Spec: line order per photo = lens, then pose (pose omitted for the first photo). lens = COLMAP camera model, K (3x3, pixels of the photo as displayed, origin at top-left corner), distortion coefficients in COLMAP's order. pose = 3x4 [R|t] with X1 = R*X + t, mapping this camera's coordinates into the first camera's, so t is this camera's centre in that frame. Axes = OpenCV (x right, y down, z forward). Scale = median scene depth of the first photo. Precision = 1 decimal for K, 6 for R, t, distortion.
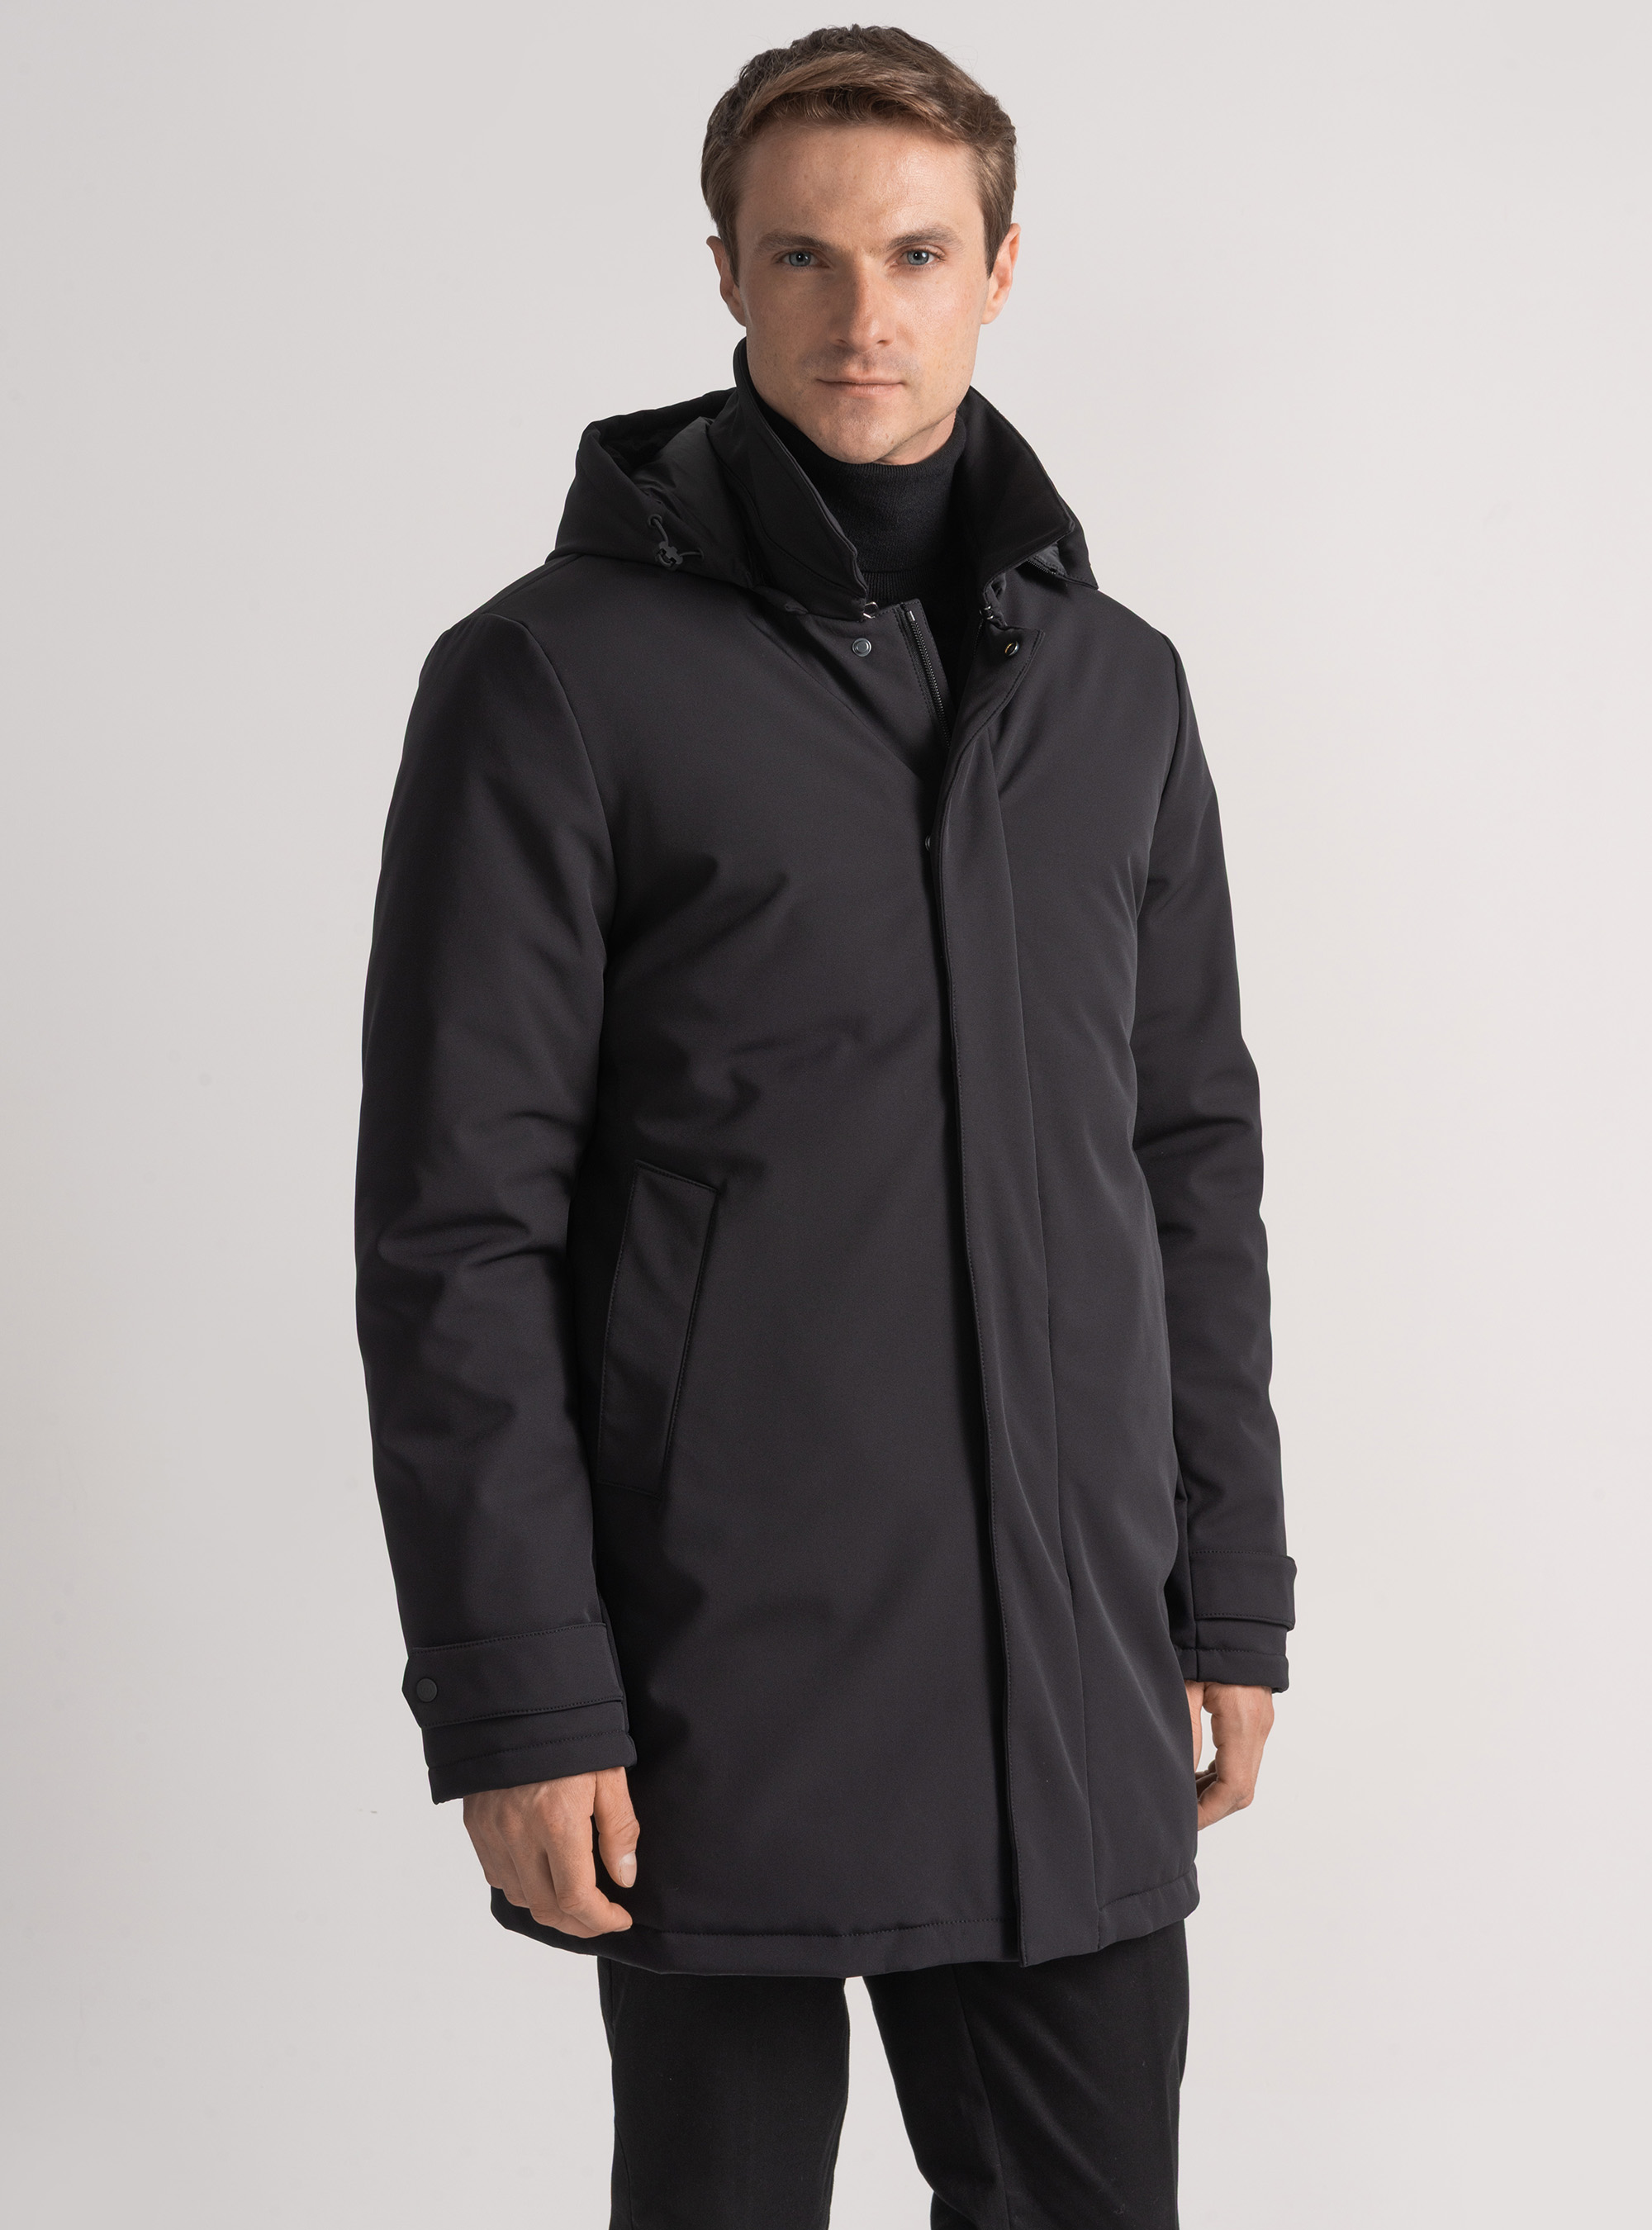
lens RADIAL K [[4031.4, 0, 837.2], [0, 4031.4, 1104.6], [0, 0, 1]] dist [-0.056482, 0.000000]
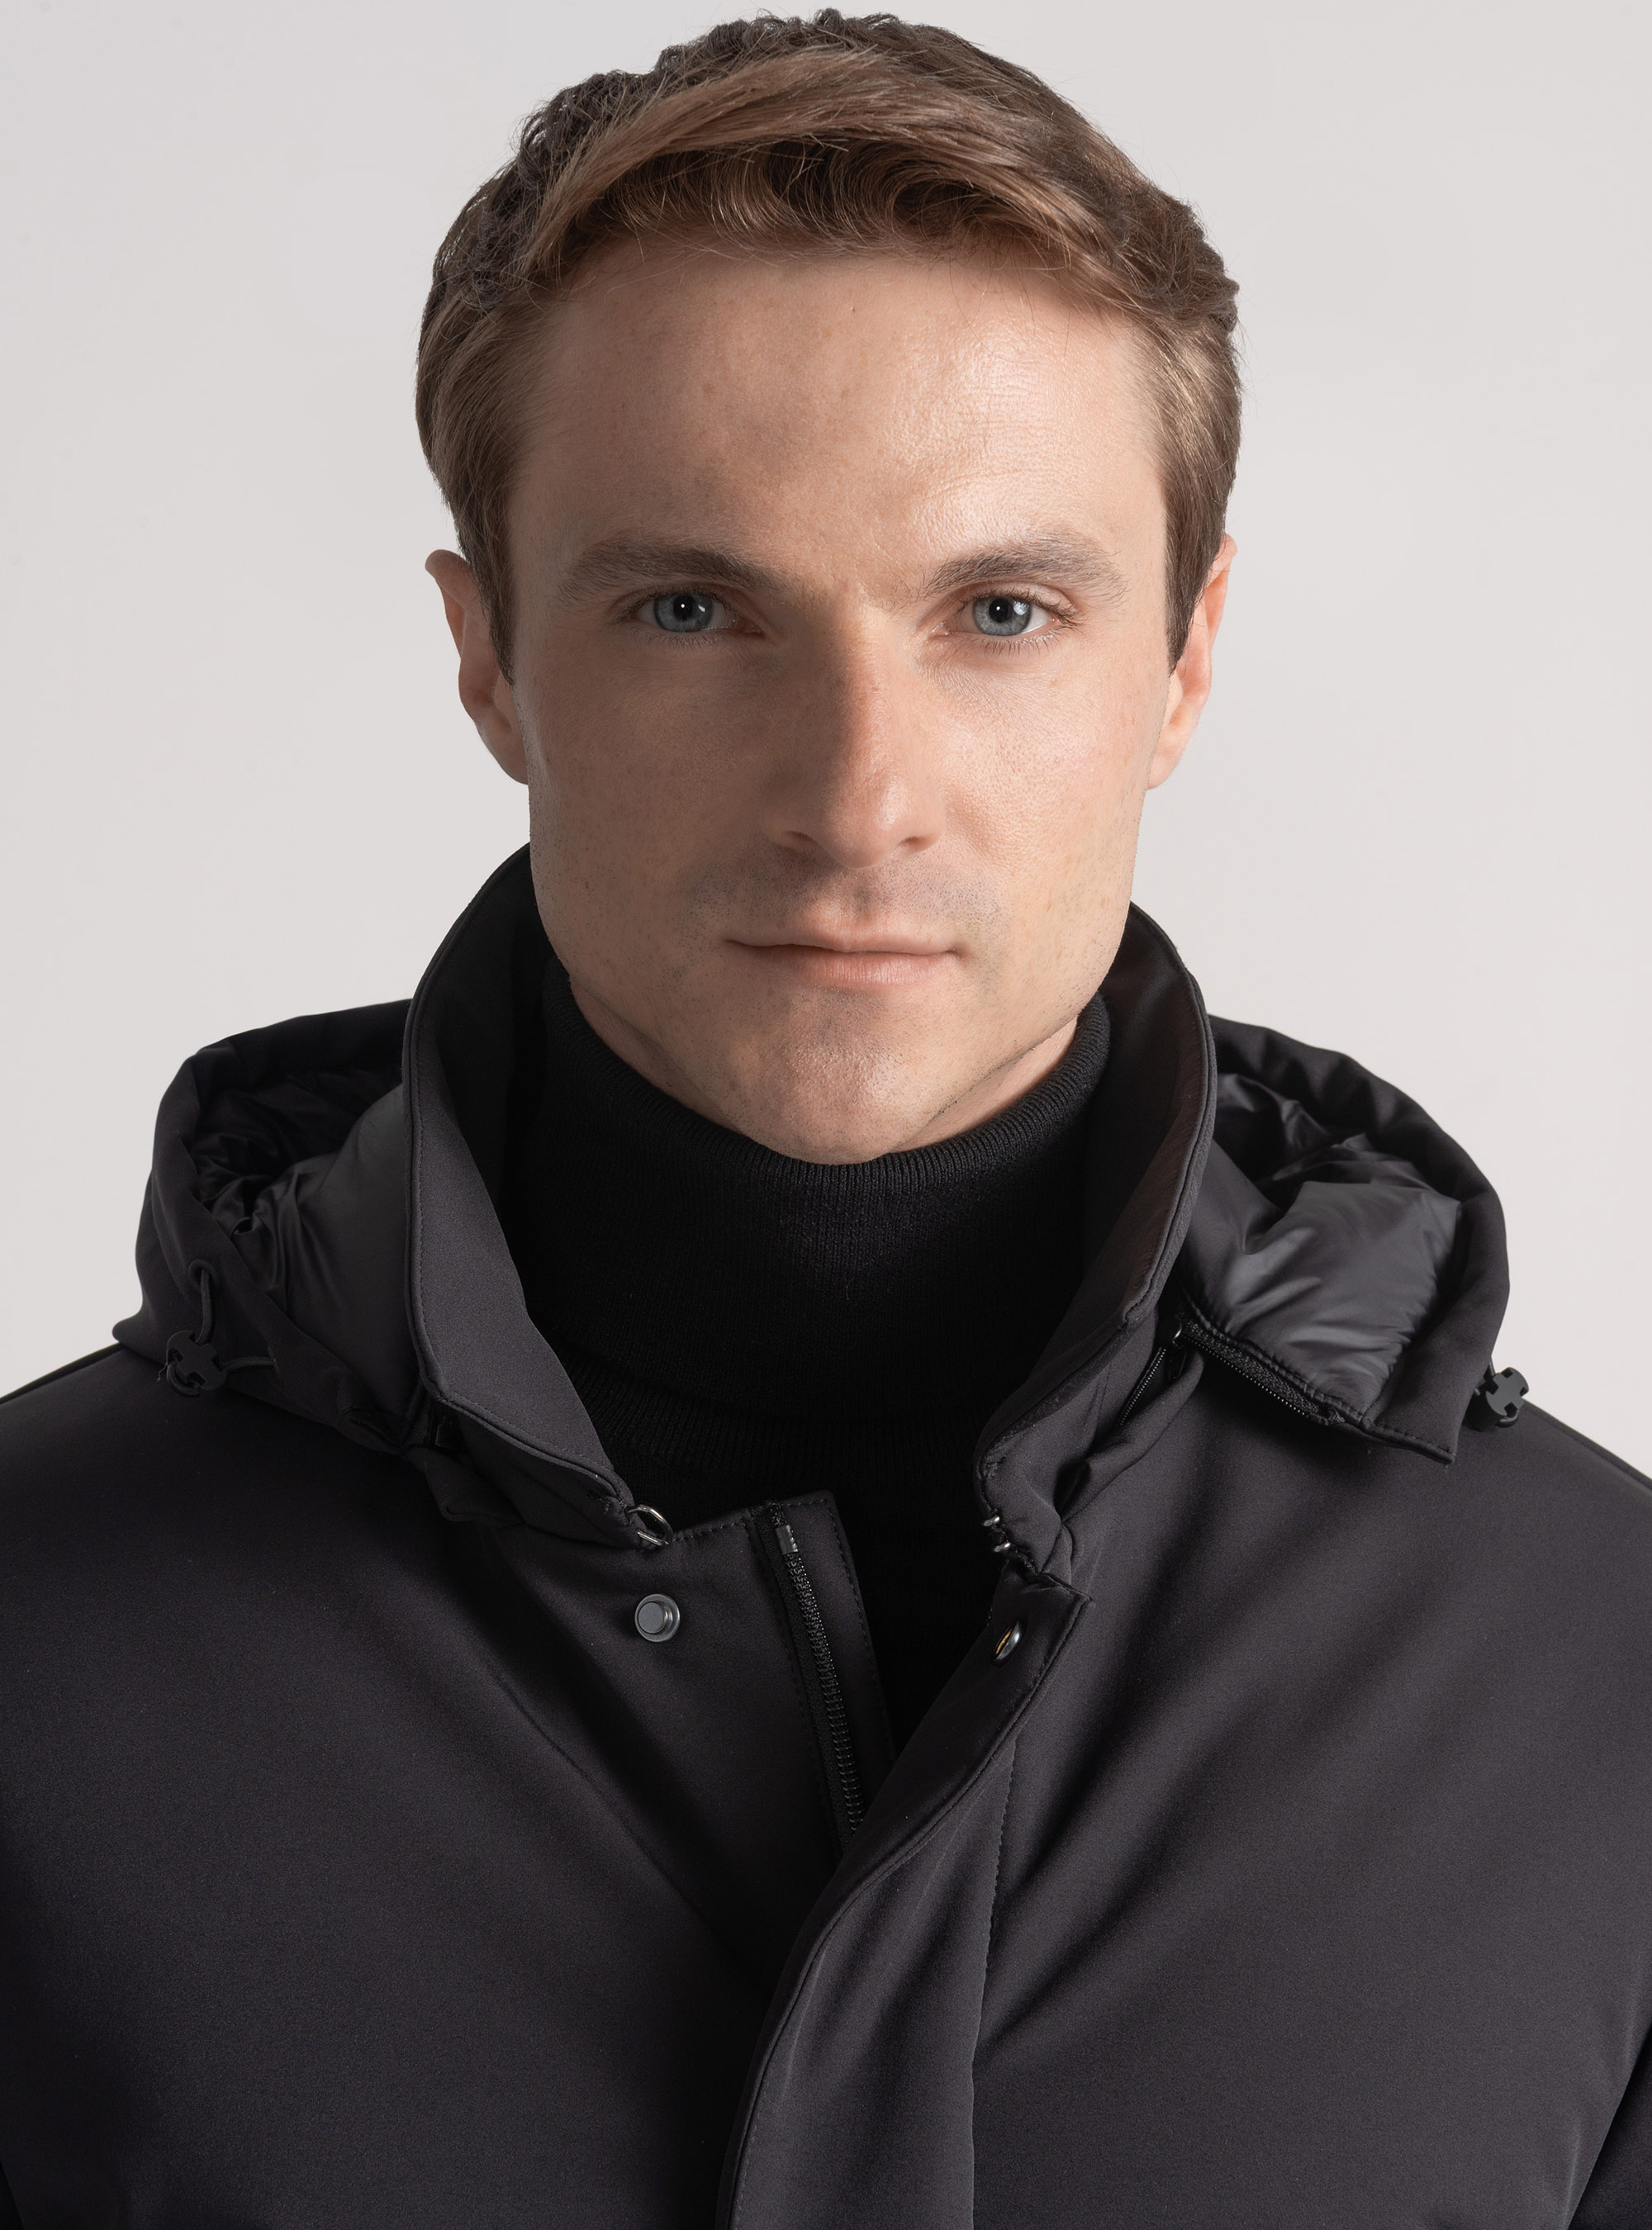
lens RADIAL K [[4797.5, 0, 832.9], [0, 4797.5, 1117.3], [0, 0, 1]] dist [0.027711, 0.000000]
pose [[0.997869, 0.015083, 0.063478, -0.022957], [-0.008181, 0.994158, -0.107627, -0.116981], [-0.064731, 0.106878, 0.992163, 0.567499]]
